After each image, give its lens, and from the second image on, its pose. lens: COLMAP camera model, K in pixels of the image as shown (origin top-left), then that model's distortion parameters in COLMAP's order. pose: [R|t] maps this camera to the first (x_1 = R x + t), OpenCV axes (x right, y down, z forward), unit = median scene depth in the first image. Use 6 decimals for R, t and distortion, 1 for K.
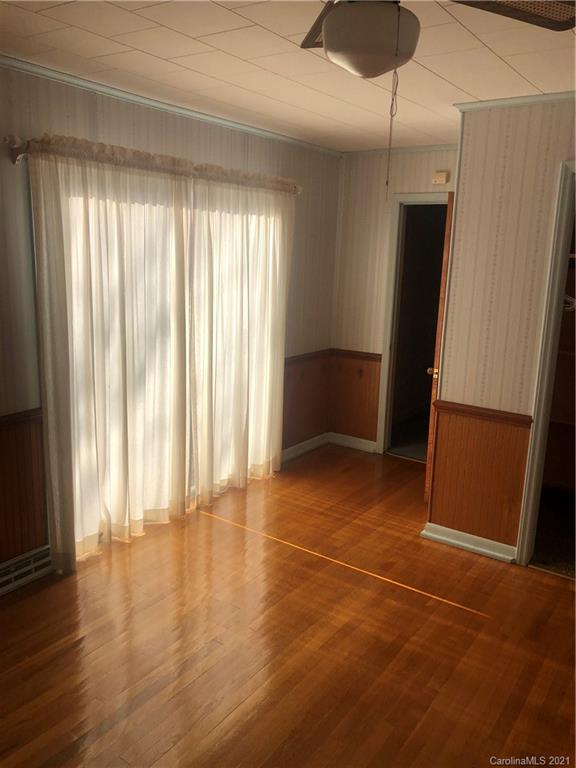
lens RADIAL K [[624.3, 0, 288.0], [0, 624.3, 384.0], [0, 0, 1]] dist [0.008447, 0.015511]
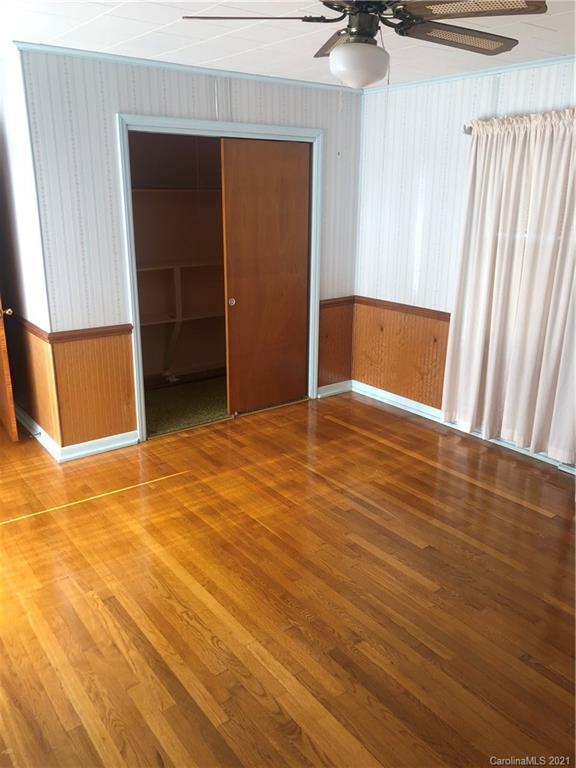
lens RADIAL K [[624.3, 0, 288.0], [0, 624.3, 384.0], [0, 0, 1]] dist [0.008447, 0.015511]
pose [[0.309040, -0.312713, 0.898167, -0.681864], [0.200708, 0.944571, 0.259810, -0.097438], [-0.929629, 0.099977, 0.354675, 0.281952]]
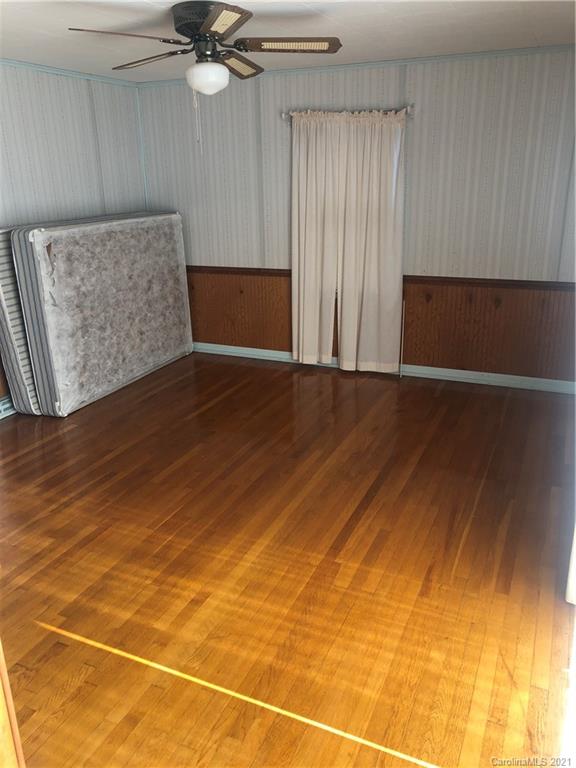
lens RADIAL K [[624.3, 0, 288.0], [0, 624.3, 384.0], [0, 0, 1]] dist [0.008447, 0.015511]
pose [[-0.981284, 0.054171, -0.184790, 0.127326], [-0.048373, 0.859504, 0.508836, -0.318406], [0.186391, 0.508251, -0.840797, 1.455734]]
